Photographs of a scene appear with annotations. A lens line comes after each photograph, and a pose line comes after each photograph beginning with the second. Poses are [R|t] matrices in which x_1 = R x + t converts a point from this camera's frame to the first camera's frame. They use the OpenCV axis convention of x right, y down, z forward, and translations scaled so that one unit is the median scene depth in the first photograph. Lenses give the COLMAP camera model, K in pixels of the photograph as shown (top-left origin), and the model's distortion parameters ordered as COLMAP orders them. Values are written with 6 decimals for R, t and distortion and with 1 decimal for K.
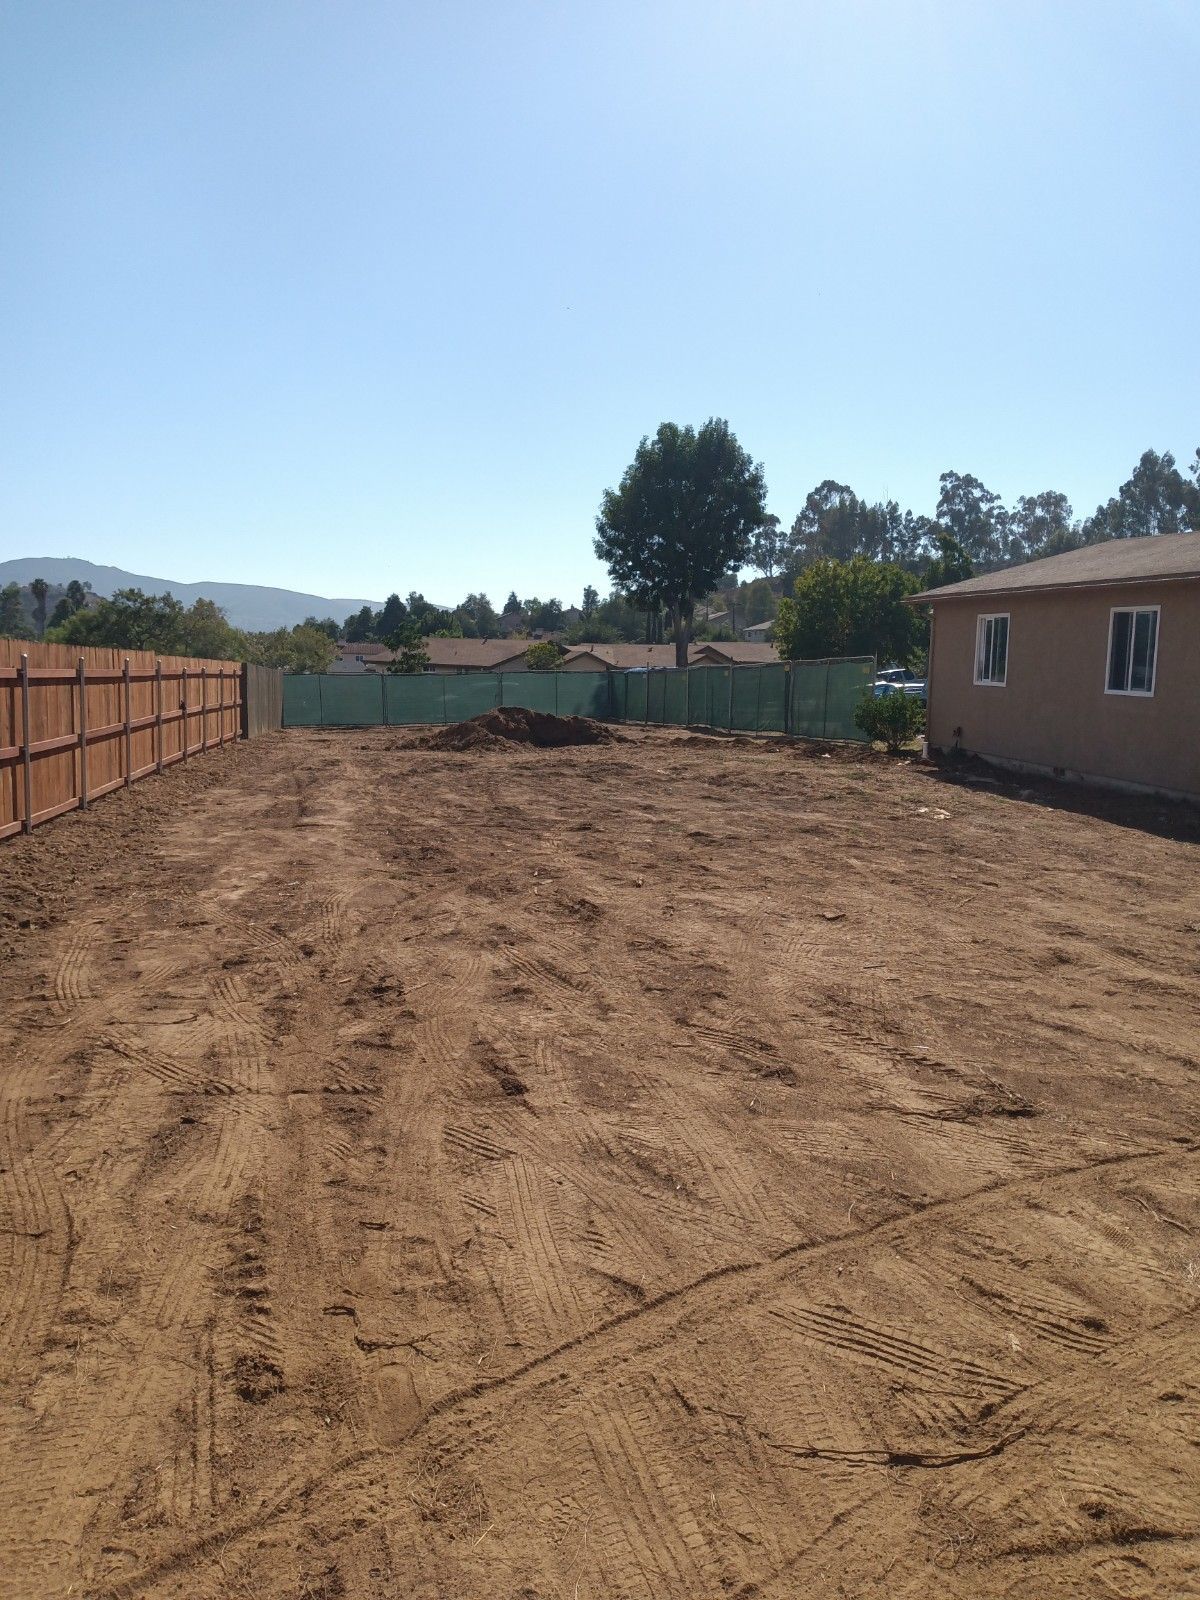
lens RADIAL K [[1231.6, 0, 600.0], [0, 1231.6, 800.0], [0, 0, 1]] dist [0.001063, -0.001324]
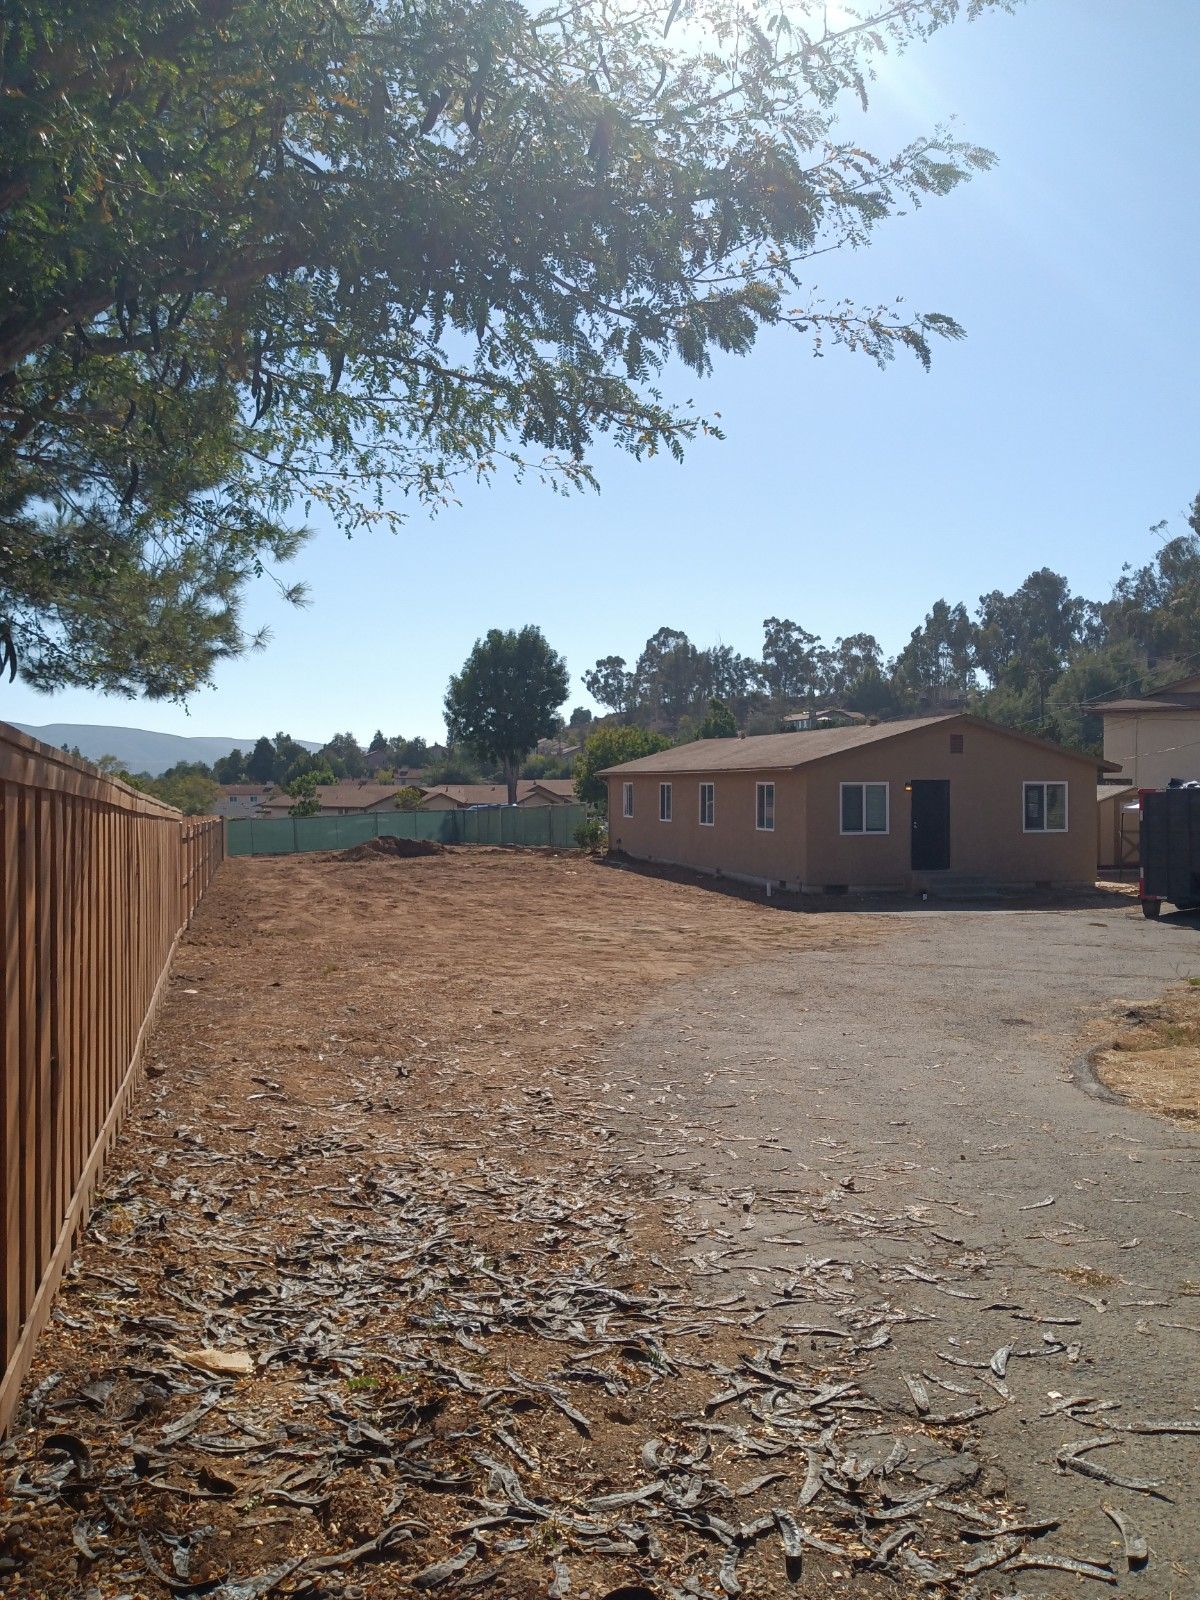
lens RADIAL K [[1254.0, 0, 600.0], [0, 1254.0, 800.0], [0, 0, 1]] dist [0.451455, -0.000085]
pose [[0.994466, -0.024045, 0.102275, 0.007340], [0.034421, 0.994298, -0.100932, 0.010533], [-0.099265, 0.103894, 0.989622, -0.129649]]
